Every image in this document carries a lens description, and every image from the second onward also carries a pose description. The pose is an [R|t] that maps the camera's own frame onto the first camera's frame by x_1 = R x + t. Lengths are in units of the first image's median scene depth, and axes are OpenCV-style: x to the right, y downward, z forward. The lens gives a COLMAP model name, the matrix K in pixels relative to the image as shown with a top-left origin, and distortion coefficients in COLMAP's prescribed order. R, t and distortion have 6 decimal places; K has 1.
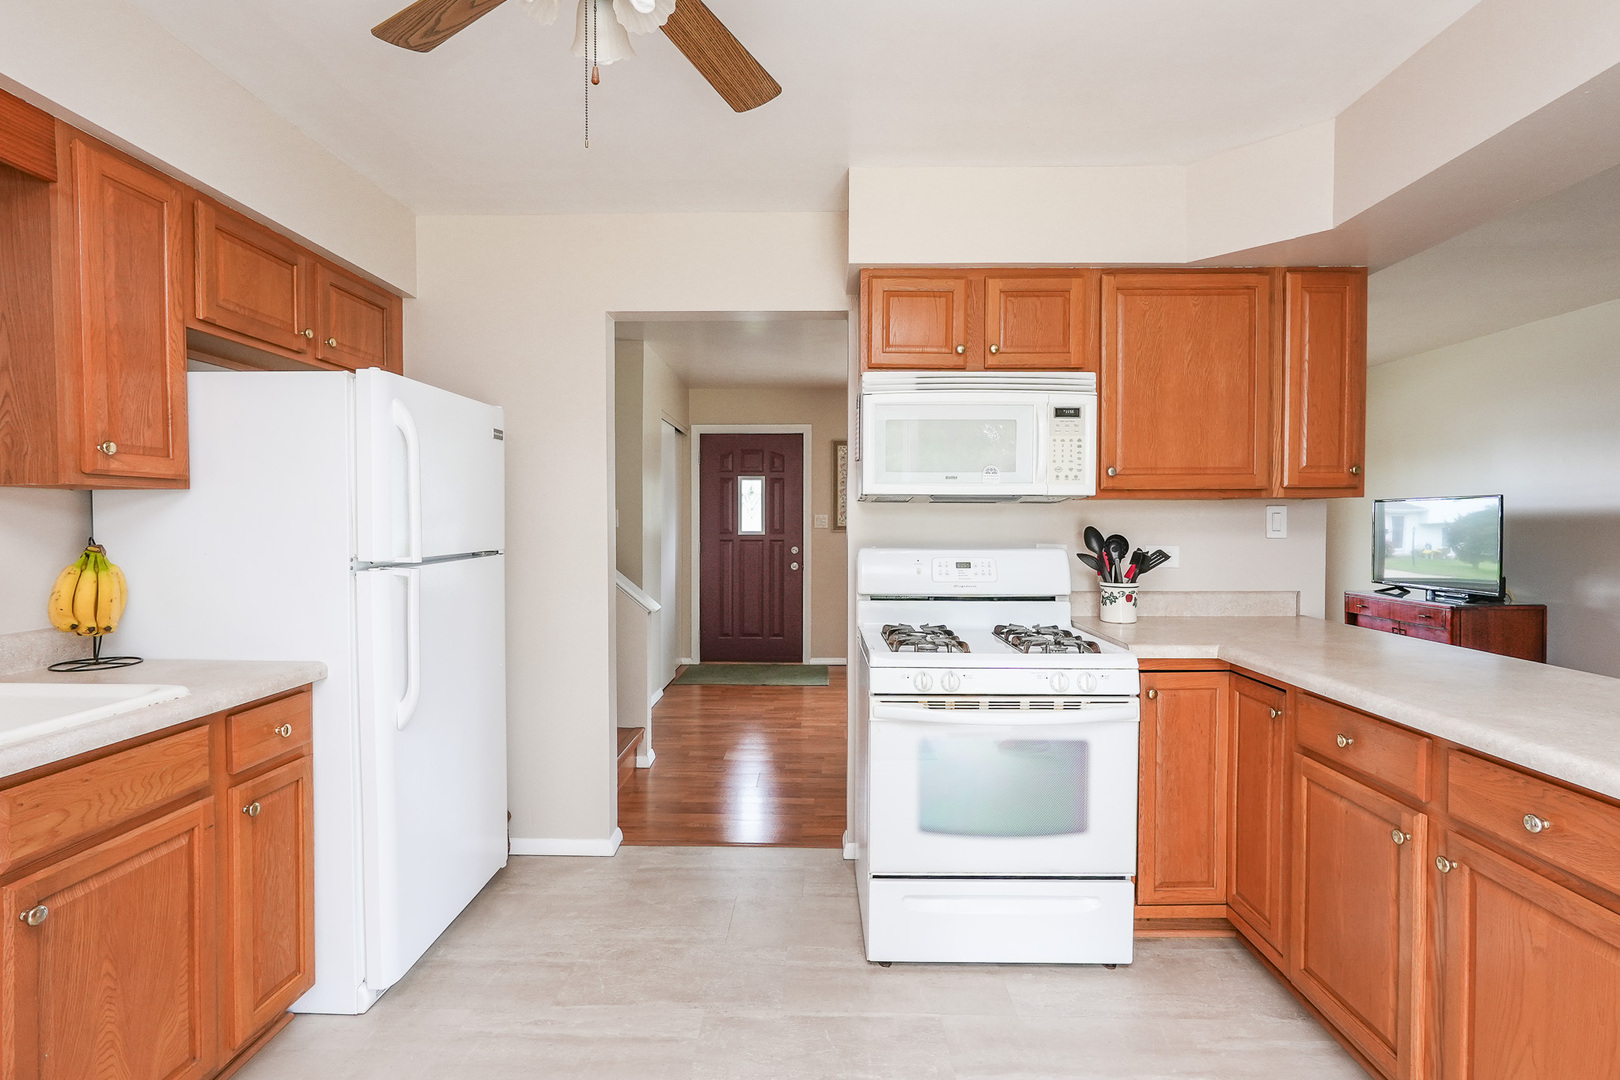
lens RADIAL K [[755.5, 0, 810.0], [0, 755.5, 540.0], [0, 0, 1]] dist [-0.020883, 0.011231]
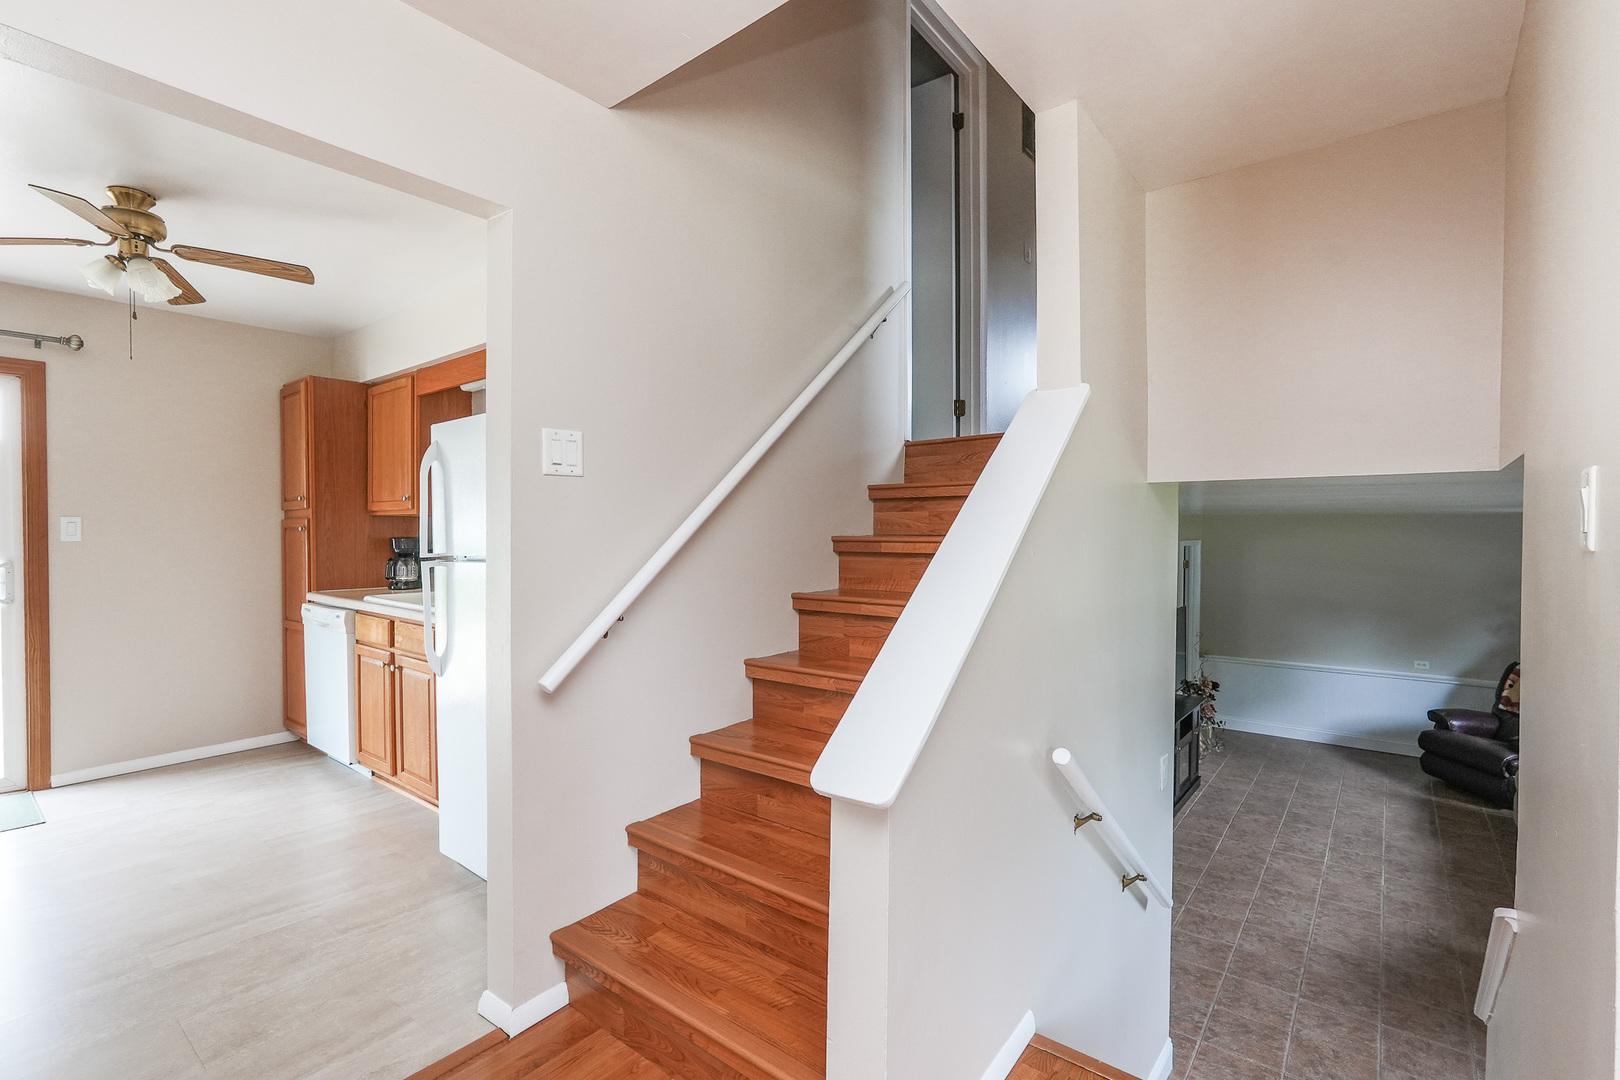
lens RADIAL K [[739.0, 0, 808.0], [0, 739.0, 540.9], [0, 0, 1]] dist [-0.020165, 0.010248]
pose [[-0.612511, 0.009888, -0.790400, 0.093895], [-0.019741, 0.999419, 0.027801, -0.041923], [0.790216, 0.032632, -0.611960, 1.922917]]
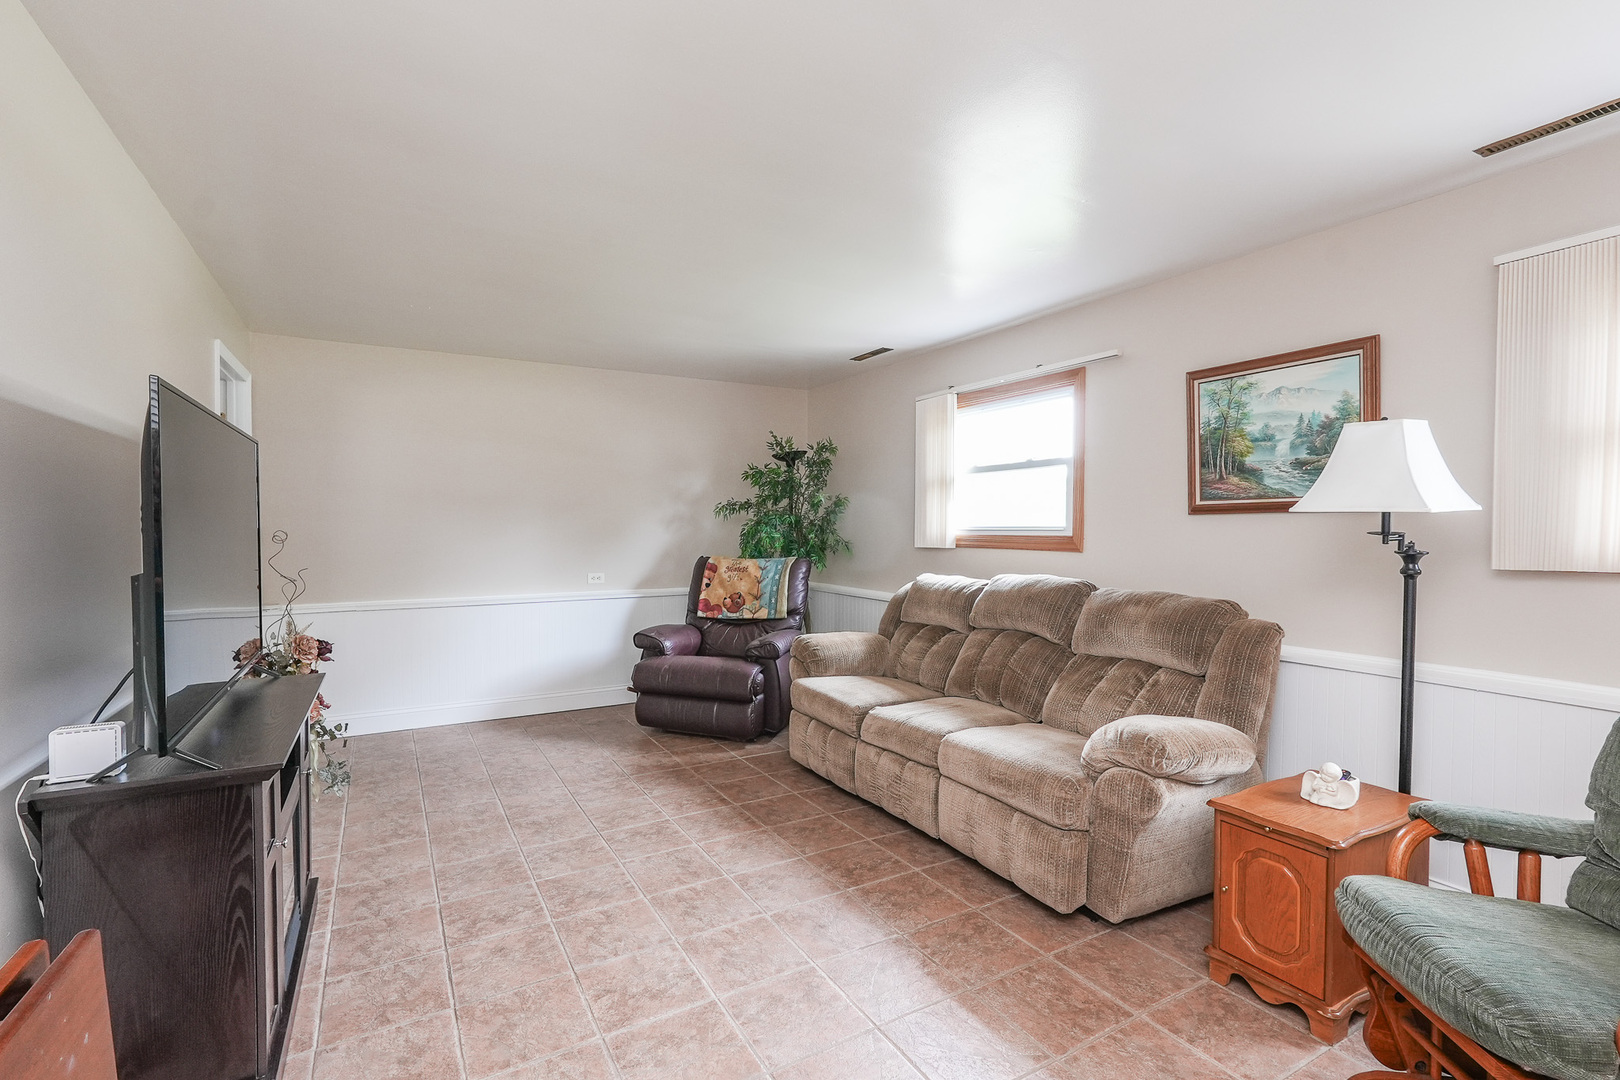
lens RADIAL K [[739.0, 0, 808.0], [0, 739.0, 540.9], [0, 0, 1]] dist [-0.020165, 0.010248]
pose [[0.513453, 0.018990, -0.857908, -1.650894], [-0.021305, 0.999729, 0.009379, 0.360194], [0.857853, 0.013462, 0.513718, 1.503336]]
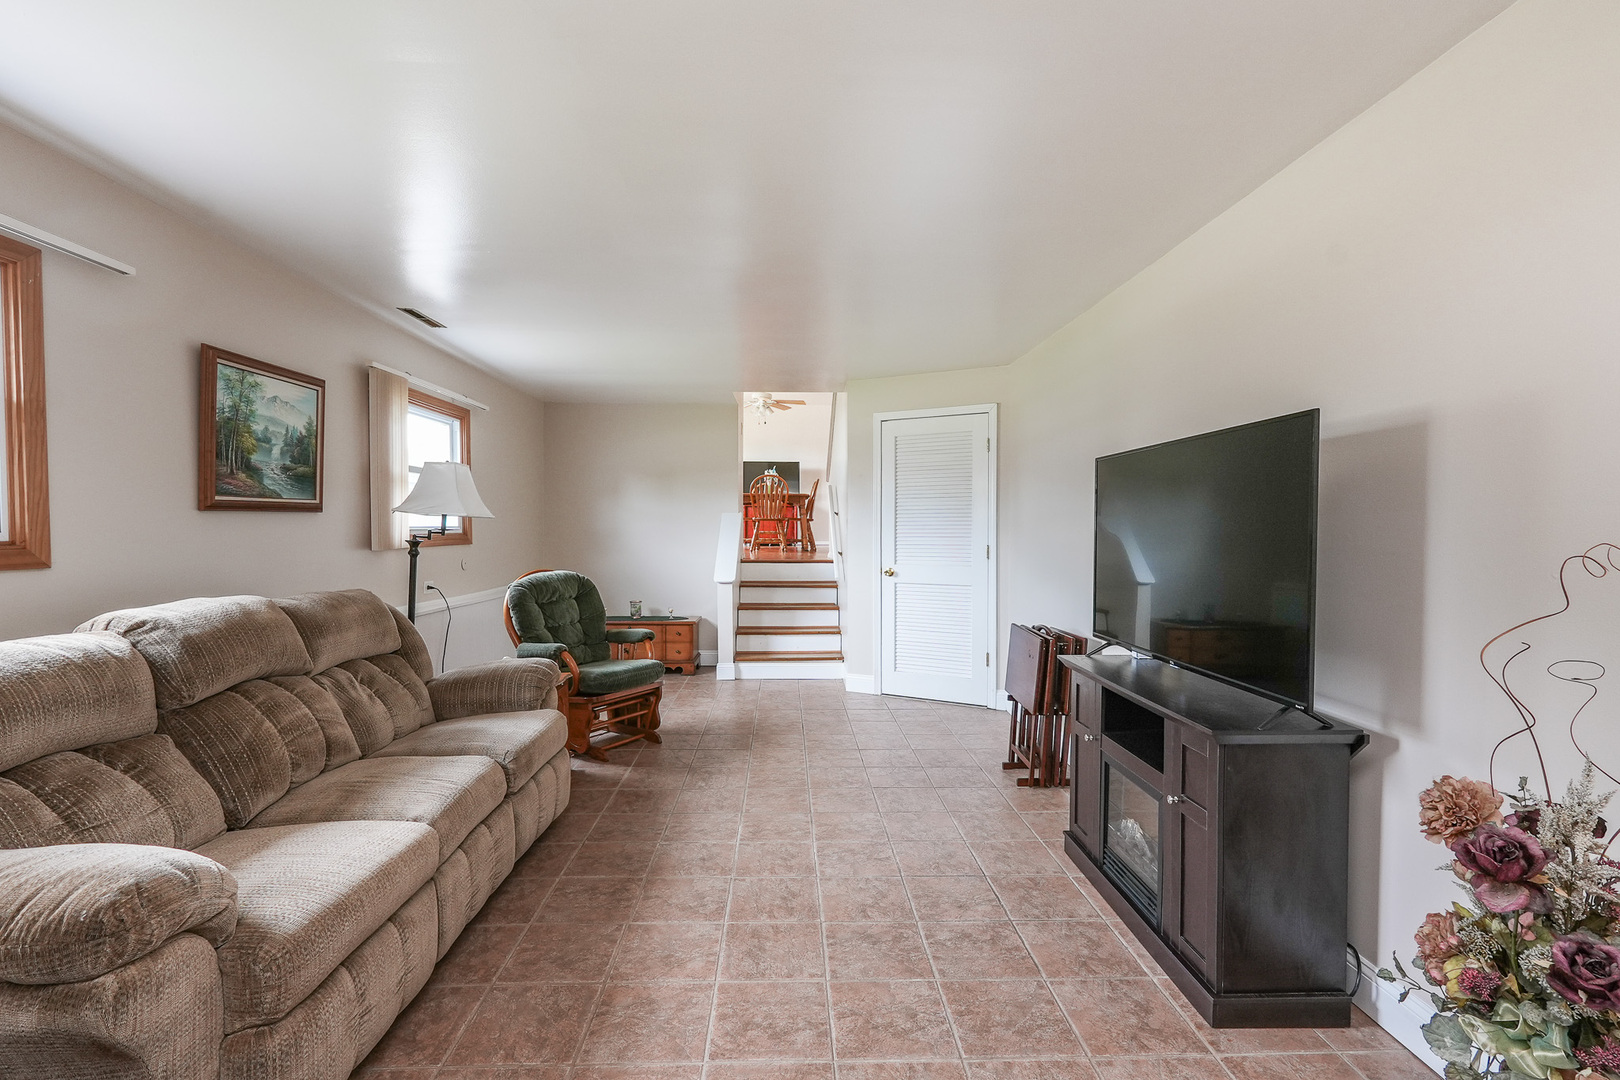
lens RADIAL K [[739.0, 0, 808.0], [0, 739.0, 540.9], [0, 0, 1]] dist [-0.020165, 0.010248]
pose [[-0.045611, -0.019550, 0.998768, -3.620846], [0.018855, 0.999614, 0.020428, 0.351604], [-0.998781, 0.019764, -0.045225, 1.899475]]
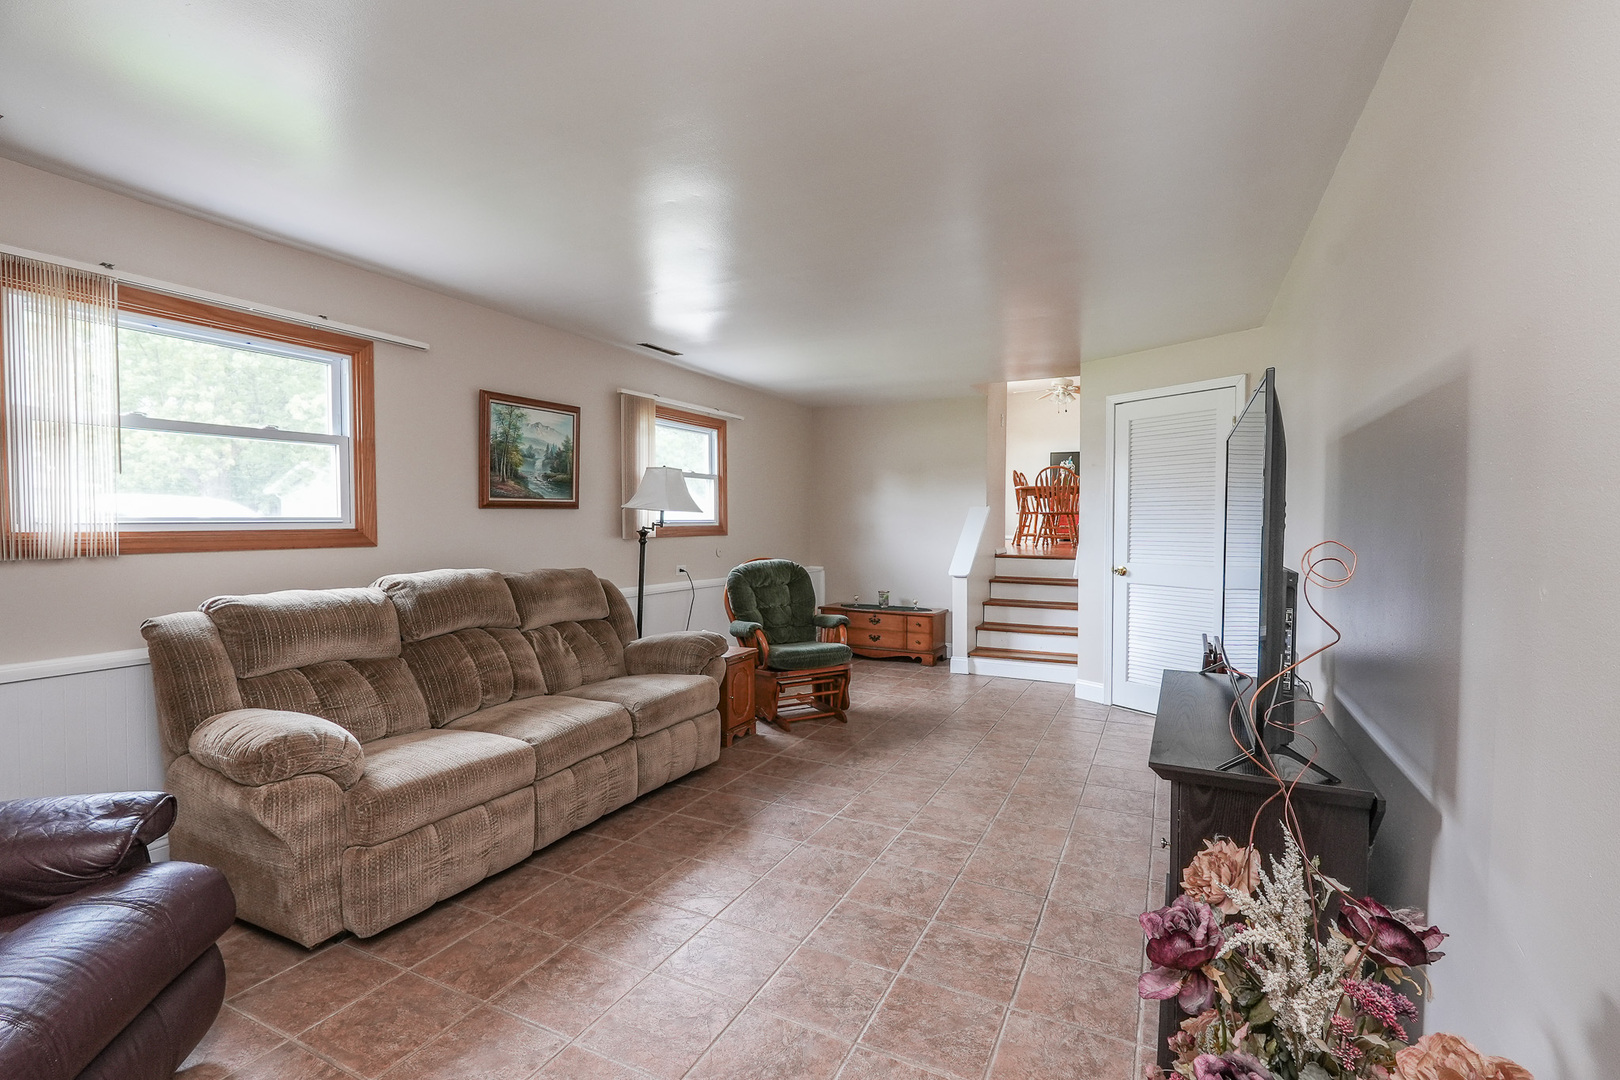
lens RADIAL K [[739.0, 0, 808.0], [0, 739.0, 540.9], [0, 0, 1]] dist [-0.020165, 0.010248]
pose [[0.432337, -0.024228, 0.901387, -3.586984], [0.015900, 0.999688, 0.019244, 0.361814], [-0.901572, 0.006012, 0.432587, 1.443383]]
